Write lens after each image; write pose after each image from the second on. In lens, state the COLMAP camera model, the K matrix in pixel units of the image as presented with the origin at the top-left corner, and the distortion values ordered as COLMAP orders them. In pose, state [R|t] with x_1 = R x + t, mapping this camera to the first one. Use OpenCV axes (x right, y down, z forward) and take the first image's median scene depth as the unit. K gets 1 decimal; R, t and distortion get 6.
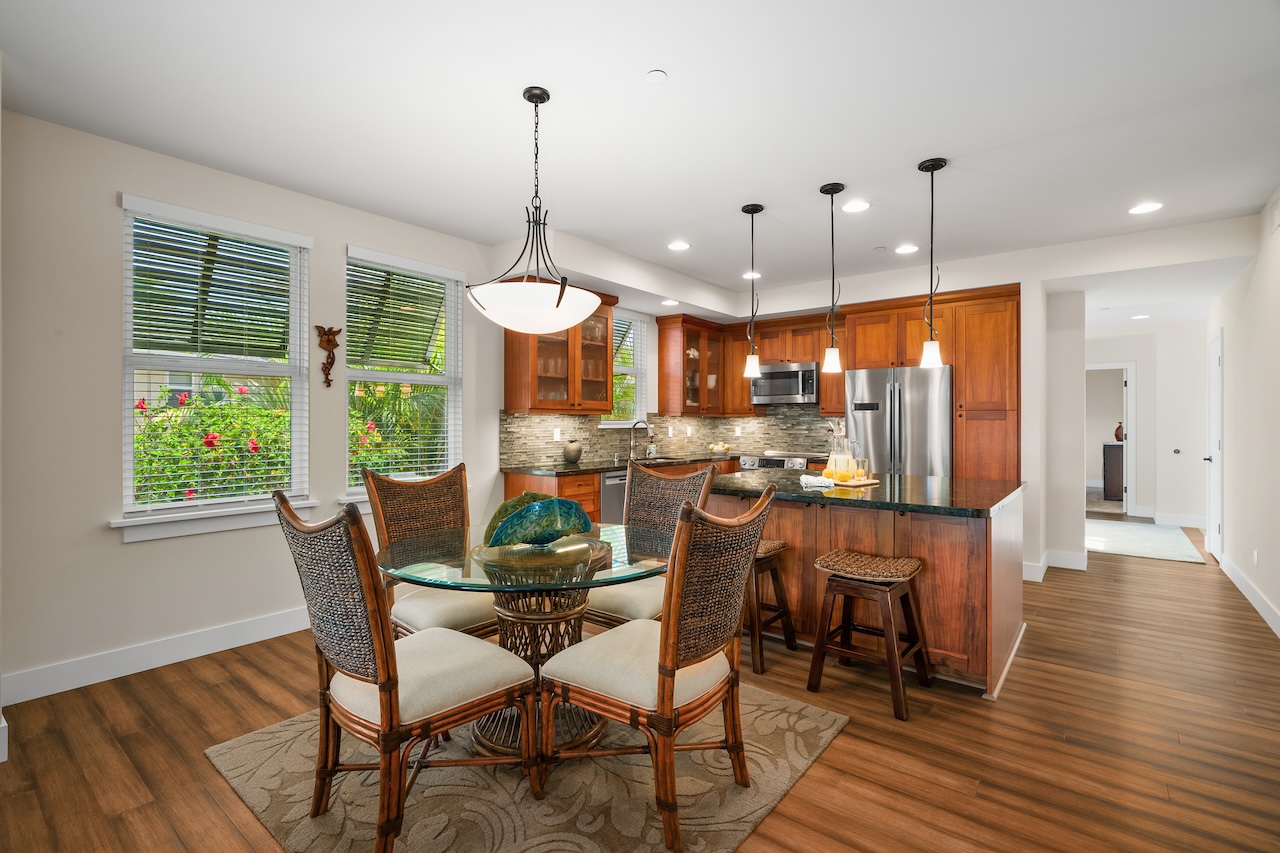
lens RADIAL K [[582.2, 0, 640.5], [0, 582.2, 422.2], [0, 0, 1]] dist [-0.000692, 0.000141]
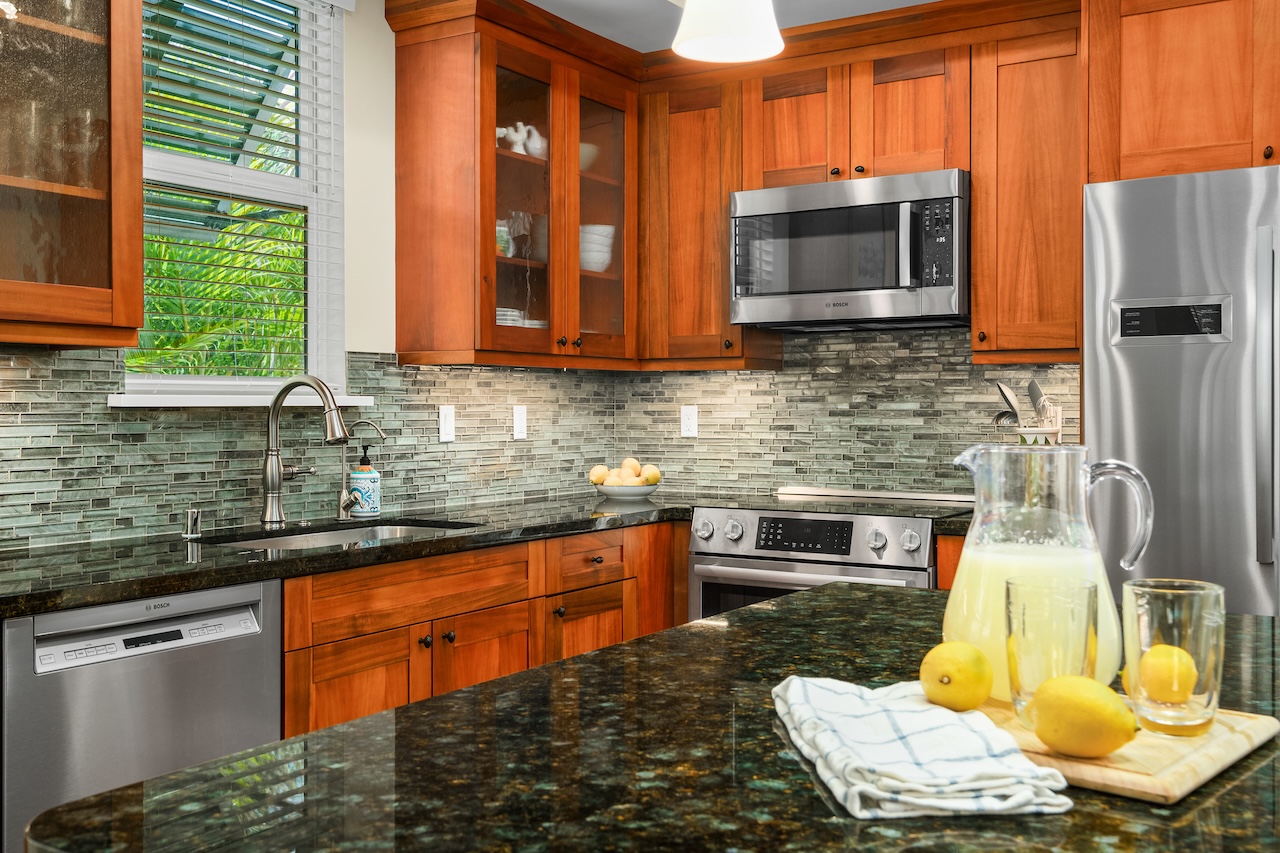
lens RADIAL K [[1264.9, 0, 632.0], [0, 1264.9, 416.9], [0, 0, 1]] dist [0.019546, 0.004901]
pose [[0.994435, -0.003383, 0.105301, 0.087897], [0.002600, 0.999968, 0.007577, 0.010803], [-0.105323, -0.007261, 0.994412, 0.447229]]
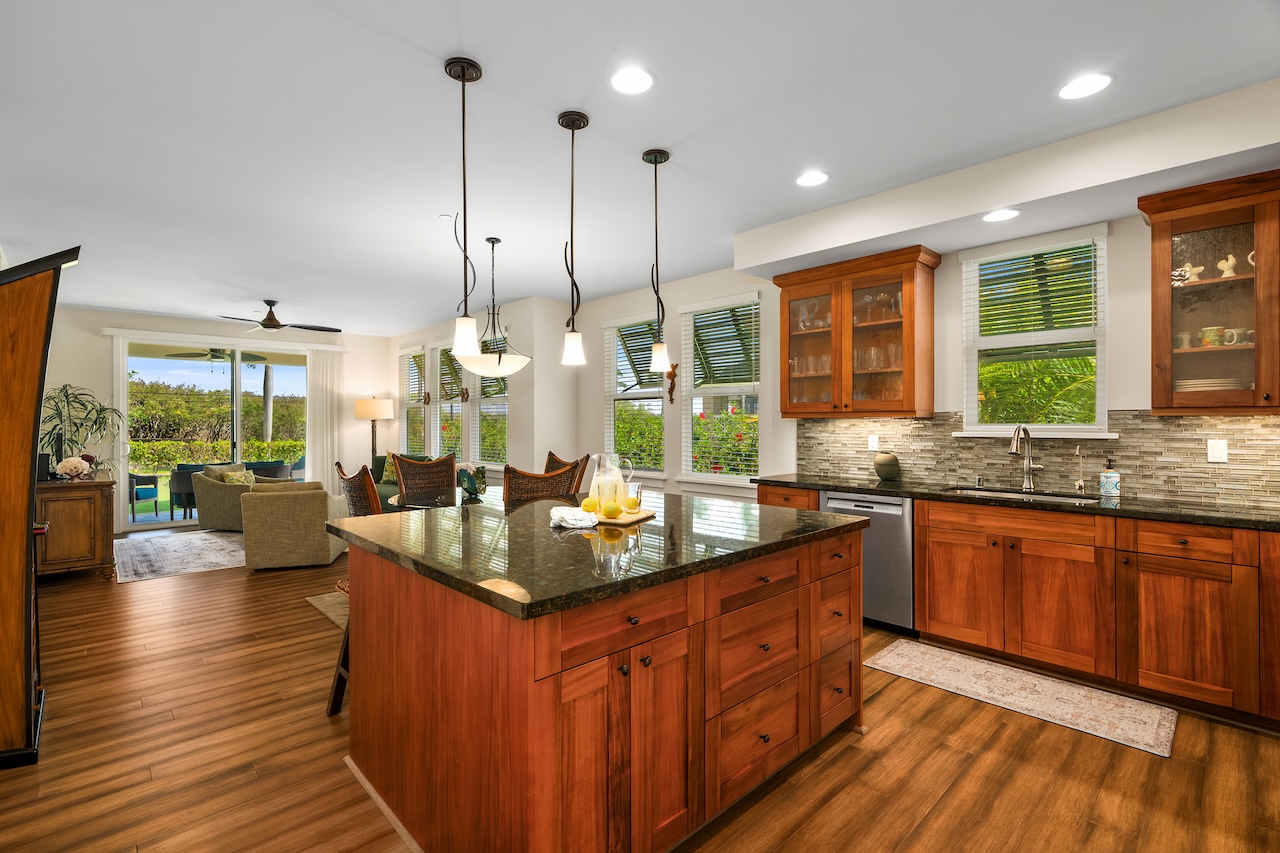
lens RADIAL K [[584.5, 0, 632.2], [0, 584.5, 426.0], [0, 0, 1]] dist [-0.000402, 0.000029]
pose [[-0.139589, 0.004852, -0.990198, 0.648798], [0.001057, 0.999988, 0.004751, -0.005535], [0.990209, -0.000384, -0.139593, 0.716524]]
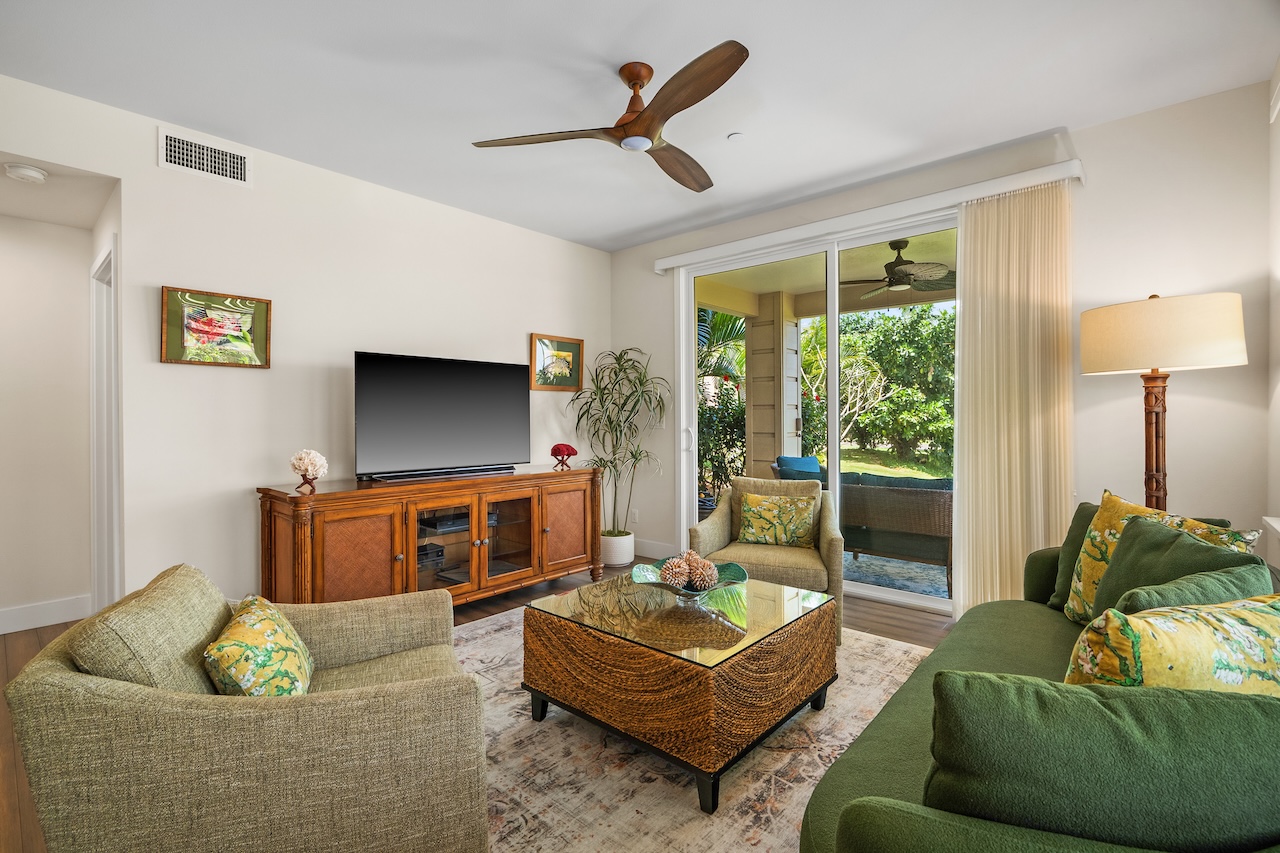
lens RADIAL K [[589.1, 0, 638.5], [0, 589.1, 412.3], [0, 0, 1]] dist [-0.001420, -0.000091]
pose [[-0.998862, 0.005055, 0.047435, -0.389362], [0.004969, 0.999986, -0.001934, 0.011943], [-0.047445, -0.001696, -0.998872, 0.304537]]
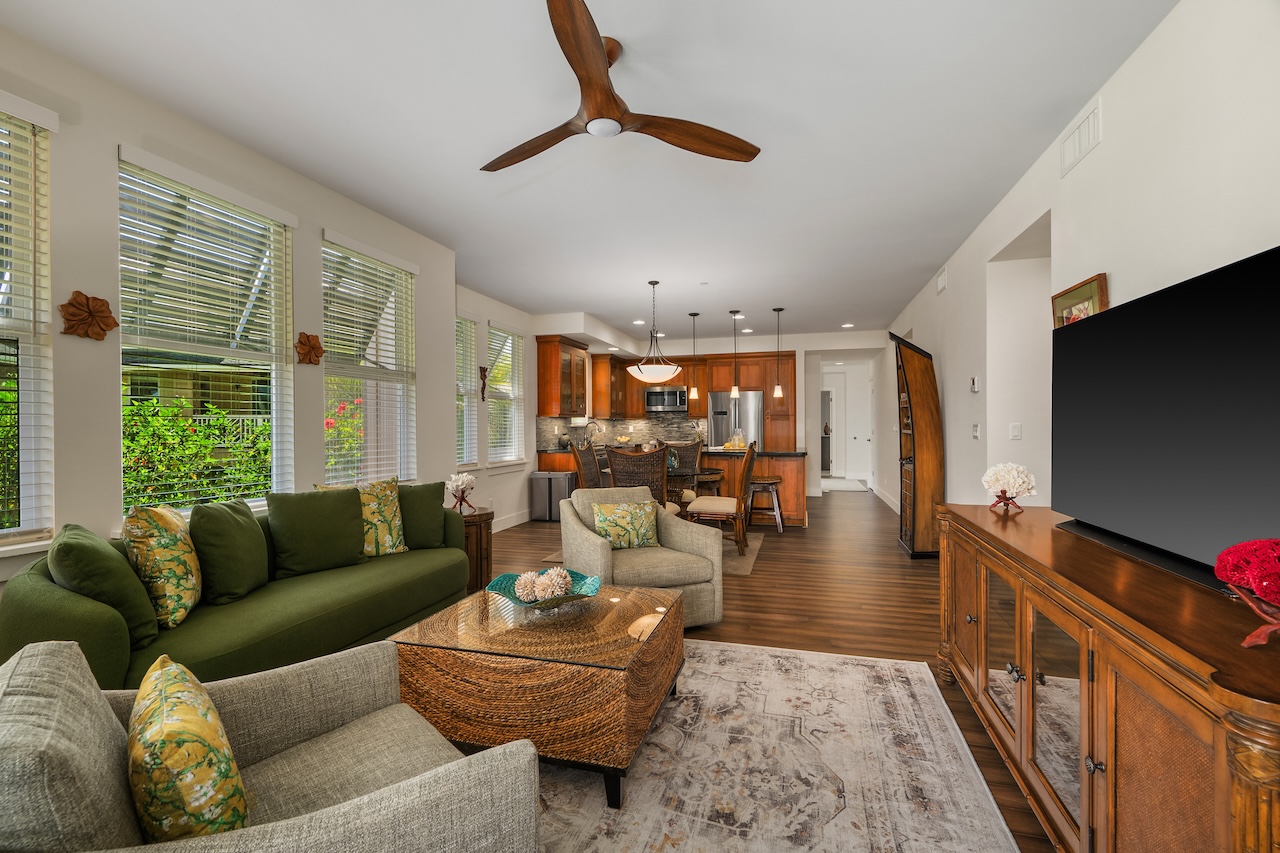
lens RADIAL K [[570.9, 0, 634.2], [0, 570.9, 416.8], [0, 0, 1]] dist [-0.000764, -0.000136]
pose [[0.925207, -0.000052, 0.379463, -0.495277], [0.007402, 0.999812, -0.017910, 0.013416], [-0.379391, 0.019379, 0.925033, -0.489354]]
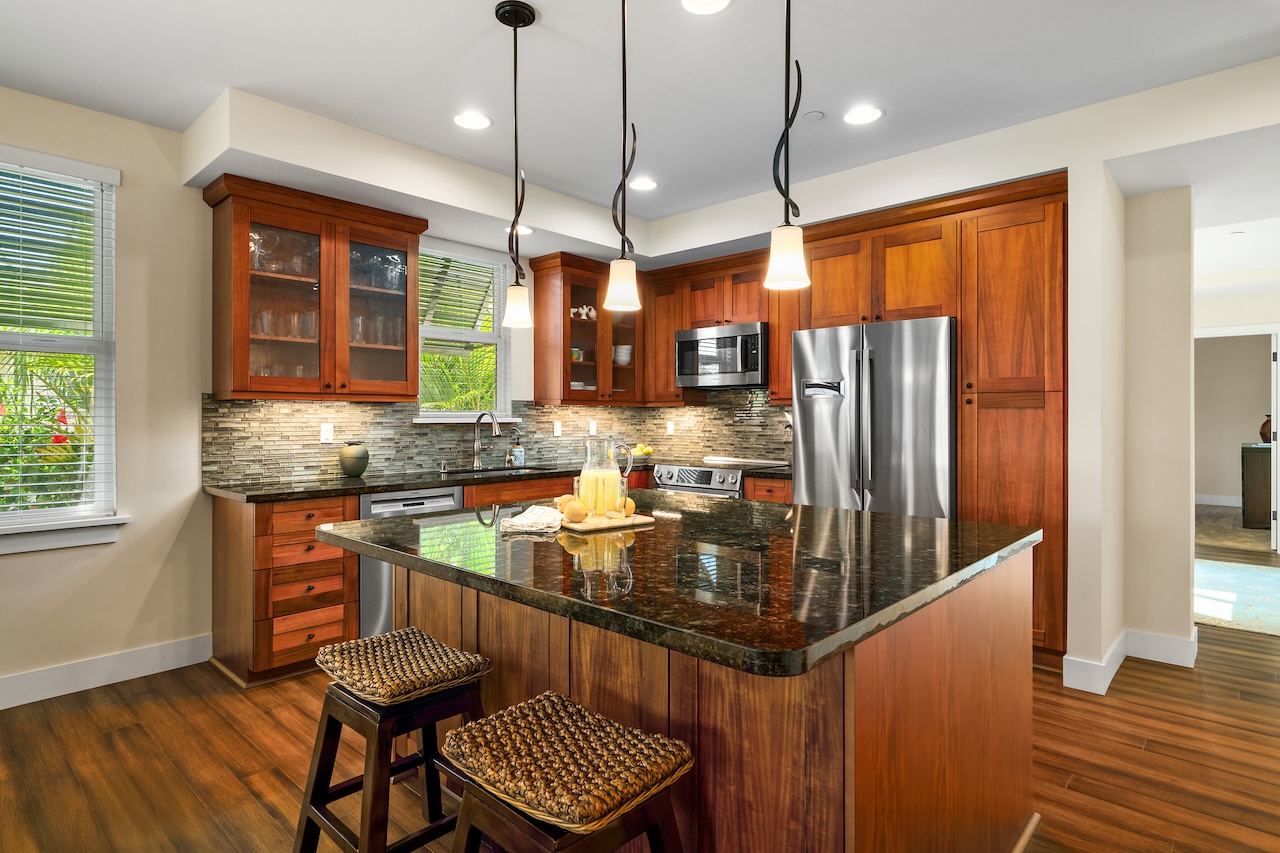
lens RADIAL K [[669.7, 0, 634.0], [0, 669.7, 417.5], [0, 0, 1]] dist [0.002134, -0.000209]
pose [[0.997160, -0.001173, -0.075302, 0.232217], [0.001197, 0.999999, 0.000271, 0.004014], [0.075301, -0.000361, 0.997161, 0.259791]]
